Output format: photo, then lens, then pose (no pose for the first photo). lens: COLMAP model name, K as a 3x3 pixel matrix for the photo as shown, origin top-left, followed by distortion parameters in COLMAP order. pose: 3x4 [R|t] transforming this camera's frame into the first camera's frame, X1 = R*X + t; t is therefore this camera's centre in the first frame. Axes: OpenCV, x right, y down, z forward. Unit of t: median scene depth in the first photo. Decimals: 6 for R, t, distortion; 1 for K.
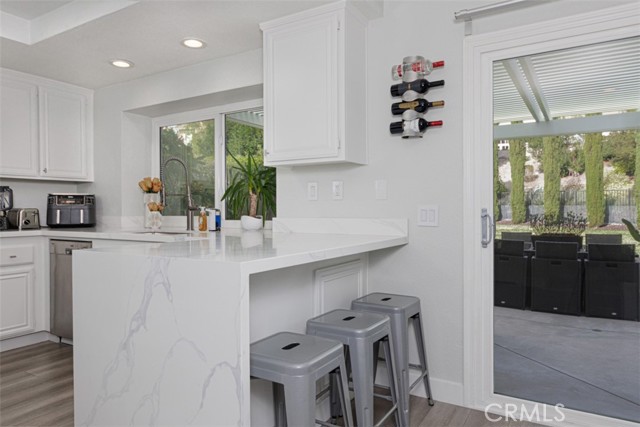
lens RADIAL K [[423.7, 0, 323.3], [0, 423.7, 213.3], [0, 0, 1]] dist [0.002652, 0.002301]
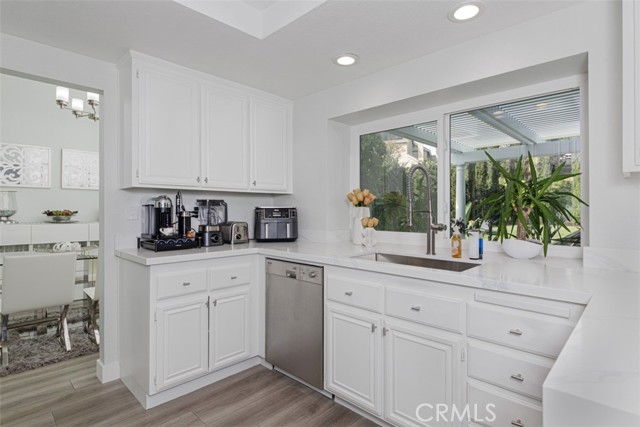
lens RADIAL K [[328.7, 0, 319.3], [0, 328.7, 208.8], [0, 0, 1]] dist [0.004808, 0.000047]
pose [[0.970976, 0.006624, -0.239084, -0.328954], [-0.009231, 0.999910, -0.009787, -0.035767], [0.238998, 0.011710, 0.970950, 0.303035]]
